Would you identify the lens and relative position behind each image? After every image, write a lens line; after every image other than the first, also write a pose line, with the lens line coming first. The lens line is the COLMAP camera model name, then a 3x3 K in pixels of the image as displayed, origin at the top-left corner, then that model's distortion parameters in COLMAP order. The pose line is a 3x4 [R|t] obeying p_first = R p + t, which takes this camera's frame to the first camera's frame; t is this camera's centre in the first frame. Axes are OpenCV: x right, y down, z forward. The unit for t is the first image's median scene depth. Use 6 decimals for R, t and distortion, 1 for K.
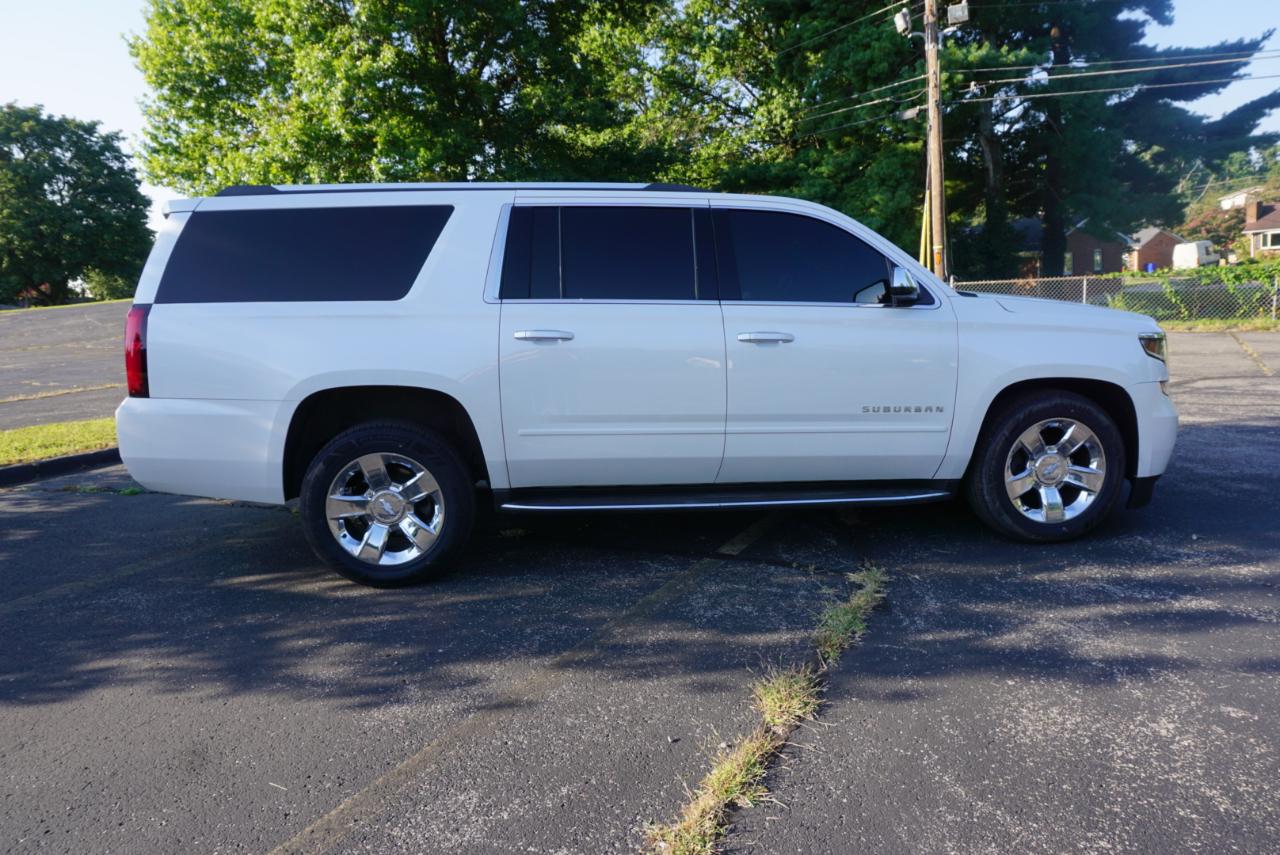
lens RADIAL K [[849.3, 0, 633.6], [0, 849.3, 422.1], [0, 0, 1]] dist [-0.042968, 0.024589]
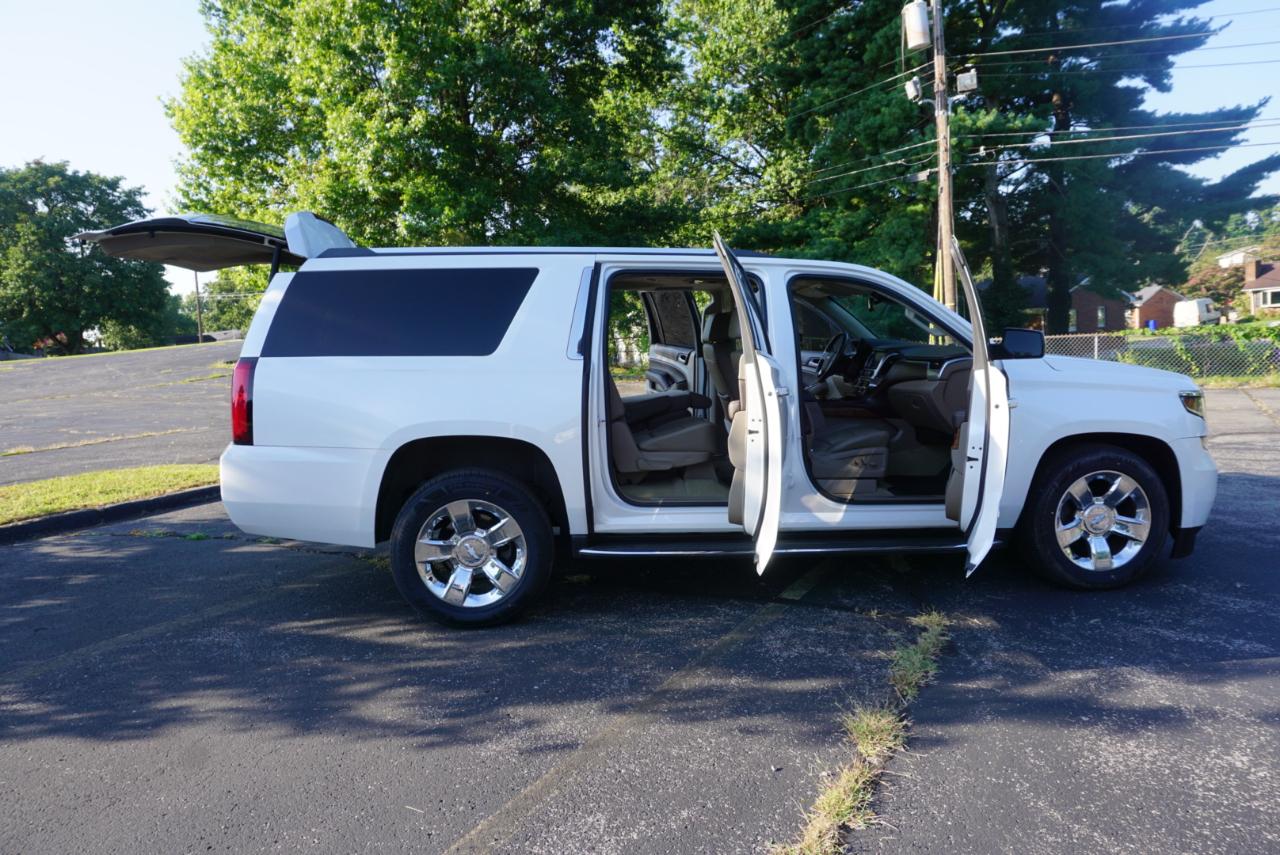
lens RADIAL K [[849.3, 0, 631.2], [0, 849.3, 423.7], [0, 0, 1]] dist [-0.042968, 0.024589]
pose [[0.999967, 0.006669, -0.004531, -0.020253], [-0.006931, 0.998144, -0.060501, 0.001042], [0.004119, 0.060530, 0.998158, -0.013406]]
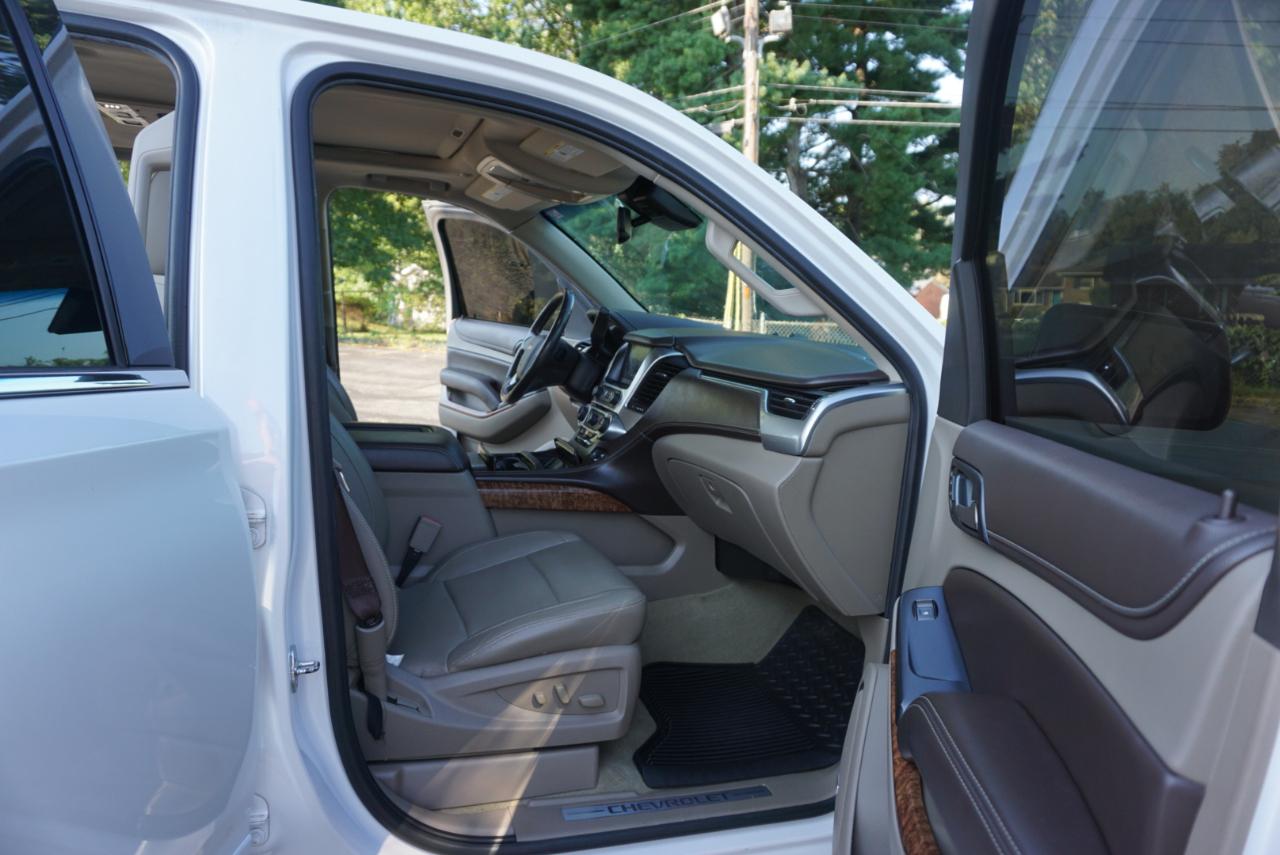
lens RADIAL K [[849.3, 0, 633.6], [0, 849.3, 424.5], [0, 0, 1]] dist [-0.042968, 0.024589]
pose [[0.970970, 0.036308, 0.236431, 0.035415], [-0.031342, 0.999203, -0.024729, -0.027690], [-0.237141, 0.016600, 0.971333, 0.161445]]
